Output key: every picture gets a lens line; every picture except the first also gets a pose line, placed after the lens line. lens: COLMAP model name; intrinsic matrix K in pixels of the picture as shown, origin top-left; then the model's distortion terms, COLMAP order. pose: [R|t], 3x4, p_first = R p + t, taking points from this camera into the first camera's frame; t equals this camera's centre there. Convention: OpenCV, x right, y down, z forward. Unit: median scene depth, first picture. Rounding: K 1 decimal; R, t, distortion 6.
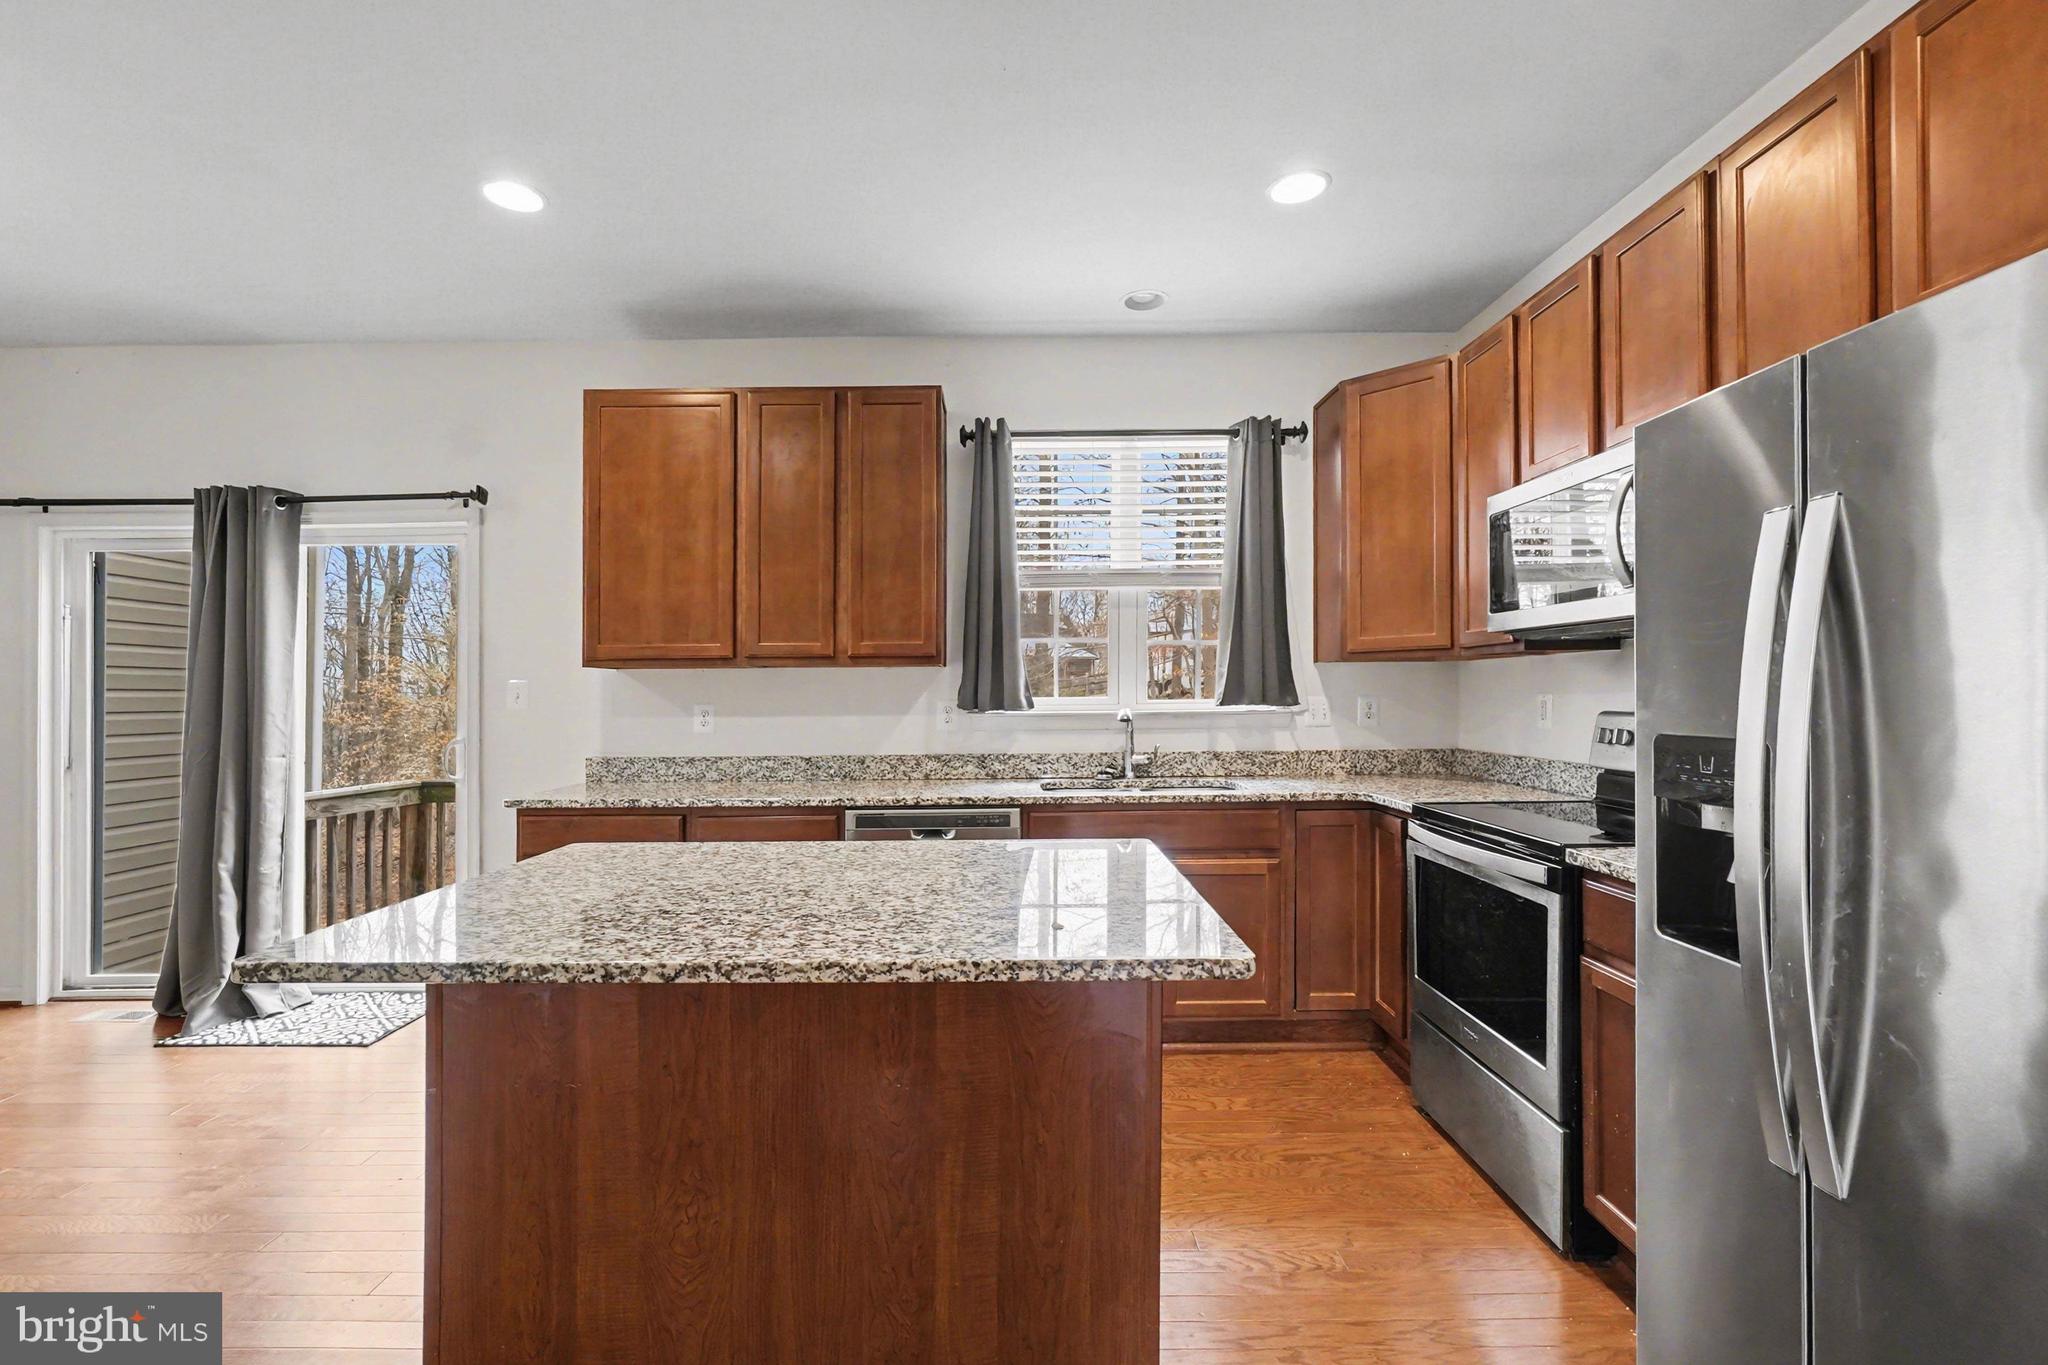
lens RADIAL K [[922.8, 0, 1009.5], [0, 922.8, 687.5], [0, 0, 1]] dist [0.009342, -0.000148]
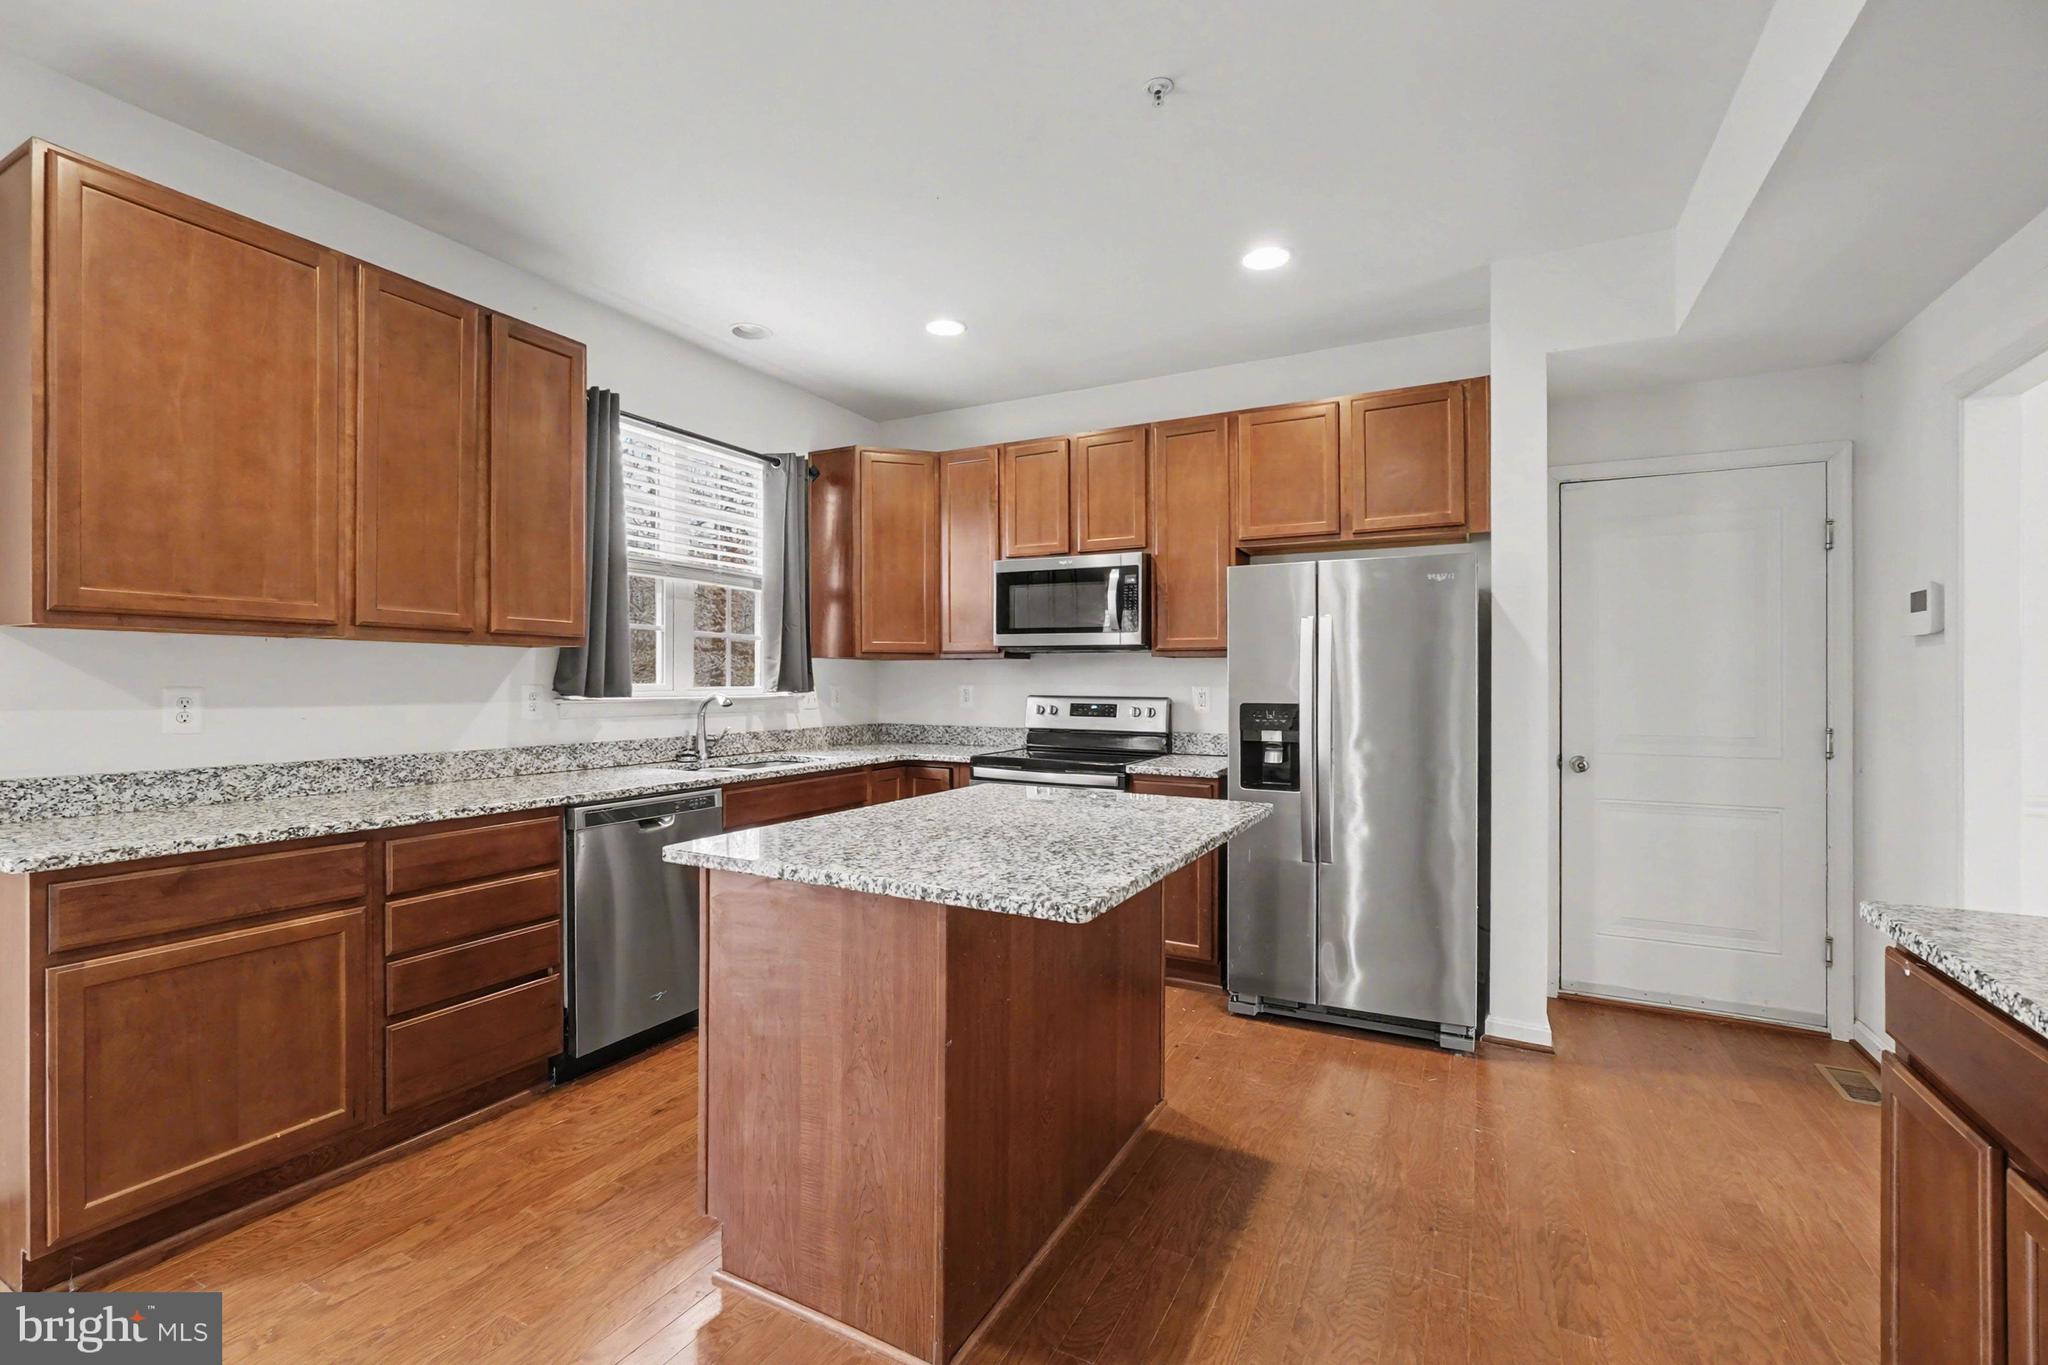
lens RADIAL K [[890.0, 0, 1015.8], [0, 890.0, 690.3], [0, 0, 1]] dist [-0.015379, 0.017250]
pose [[0.468296, 0.003680, 0.883564, -0.622567], [-0.015167, 0.999877, 0.003874, 0.008069], [-0.883442, -0.015216, 0.468294, 0.189997]]
